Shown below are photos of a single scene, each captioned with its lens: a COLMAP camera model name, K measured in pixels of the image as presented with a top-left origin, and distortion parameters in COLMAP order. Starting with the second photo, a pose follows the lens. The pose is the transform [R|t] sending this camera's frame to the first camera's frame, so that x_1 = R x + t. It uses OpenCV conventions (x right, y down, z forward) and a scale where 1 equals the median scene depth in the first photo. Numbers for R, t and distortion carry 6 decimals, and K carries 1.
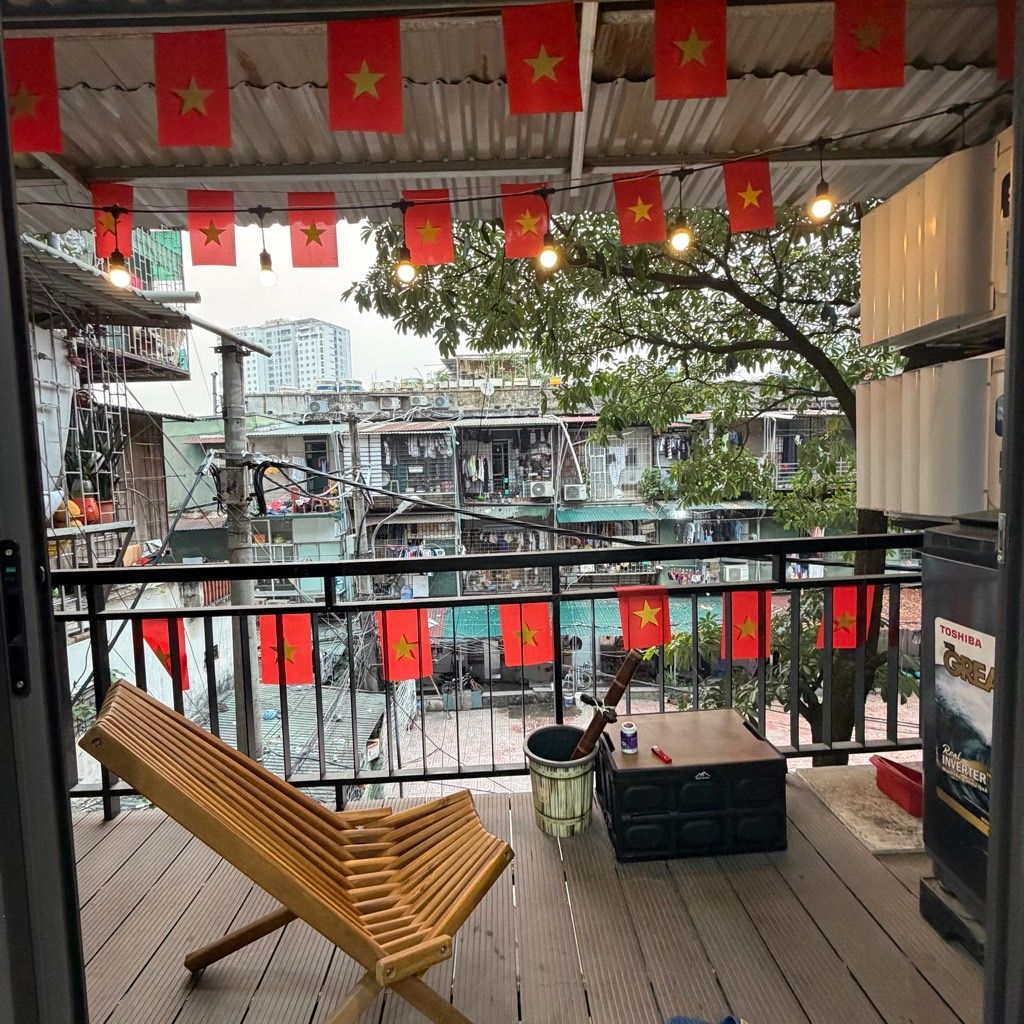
lens RADIAL K [[544.6, 0, 508.6], [0, 544.6, 507.8], [0, 0, 1]] dist [0.001775, -0.002069]
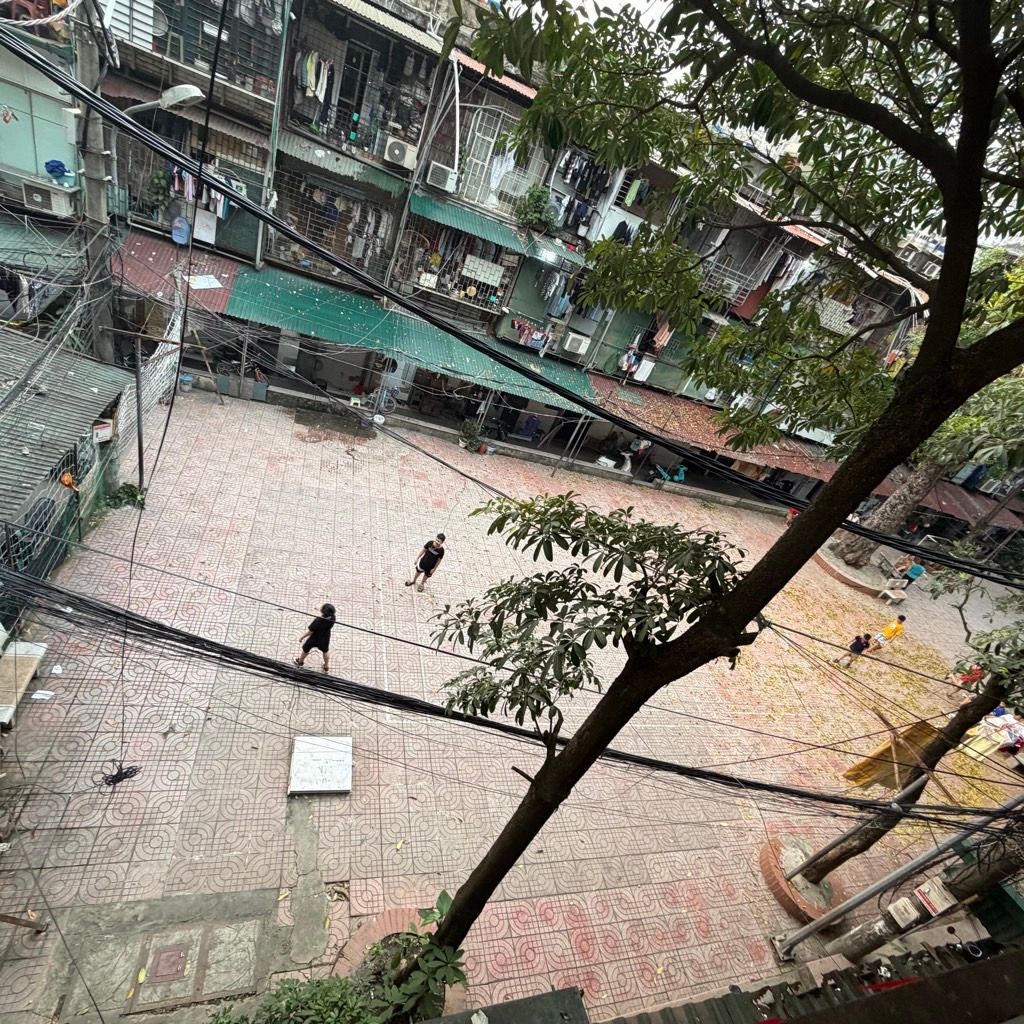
lens RADIAL K [[544.6, 0, 508.8], [0, 544.6, 514.4], [0, 0, 1]] dist [0.001775, -0.002069]
pose [[0.902041, 0.194220, 0.385488, 0.003642], [-0.367156, 0.814829, 0.448609, -0.032755], [-0.226978, -0.546198, 0.806318, 0.157370]]
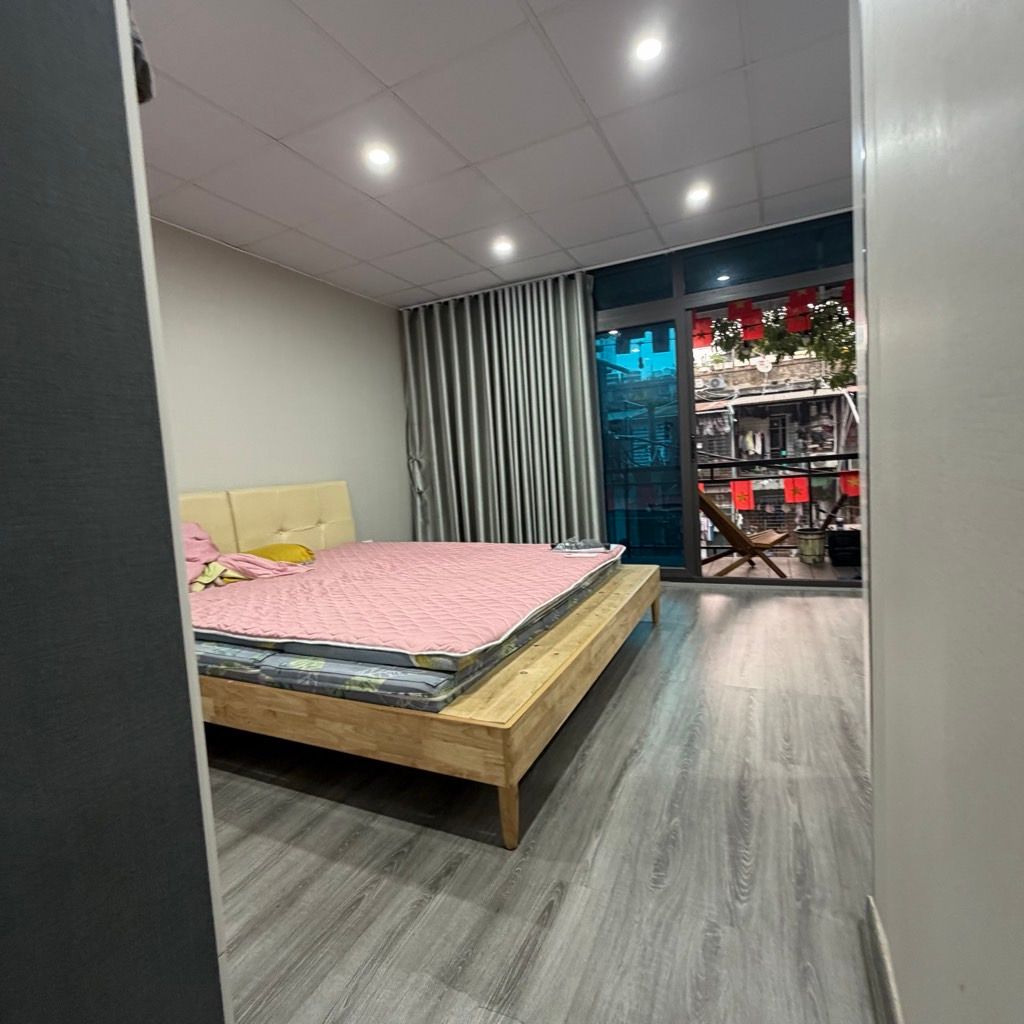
lens RADIAL K [[544.6, 0, 512.9], [0, 544.6, 511.0], [0, 0, 1]] dist [0.001775, -0.002069]
pose [[0.894144, 0.007147, -0.447722, -0.001551], [0.008210, 0.999443, 0.032349, 0.038305], [0.447704, -0.032601, 0.893588, -0.291654]]
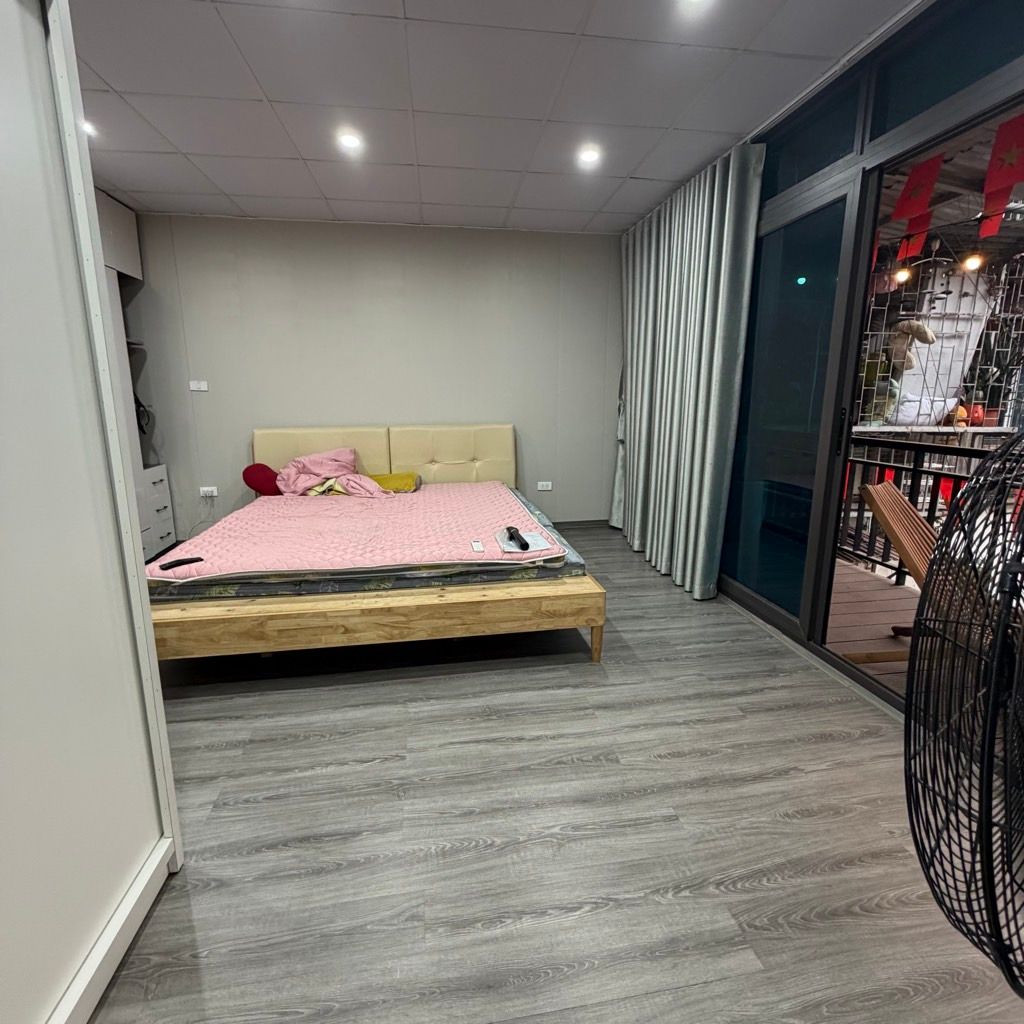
lens RADIAL K [[544.6, 0, 513.0], [0, 544.6, 510.4], [0, 0, 1]] dist [0.001775, -0.002069]
pose [[0.136315, 0.230012, -0.963594, 0.122854], [-0.067349, 0.972574, 0.222628, 0.003747], [0.988373, 0.034550, 0.148068, -0.083826]]
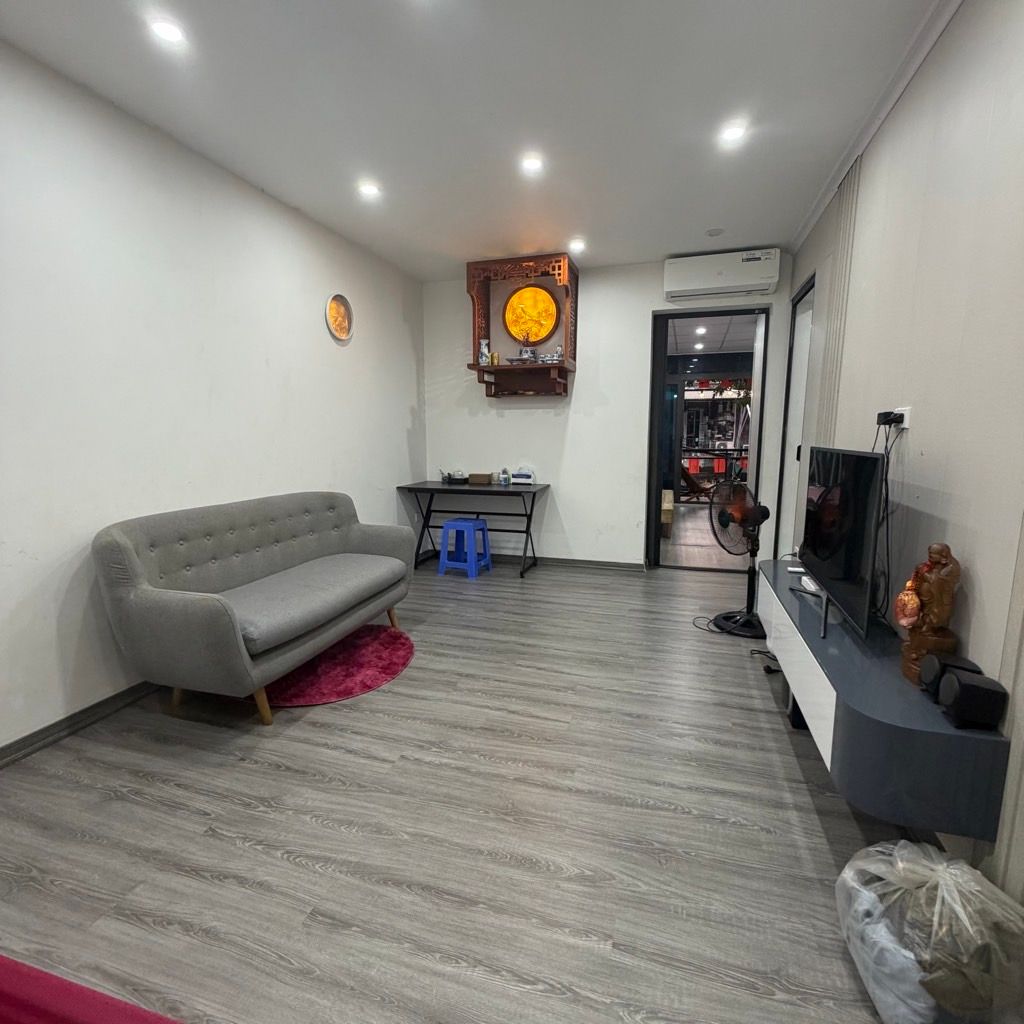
lens RADIAL K [[544.6, 0, 508.3], [0, 544.6, 512.8], [0, 0, 1]] dist [0.001775, -0.002069]
pose [[0.950283, 0.072076, -0.302930, -0.044109], [-0.046770, 0.994844, 0.089987, 0.050602], [0.307854, -0.071345, 0.948755, -0.736140]]
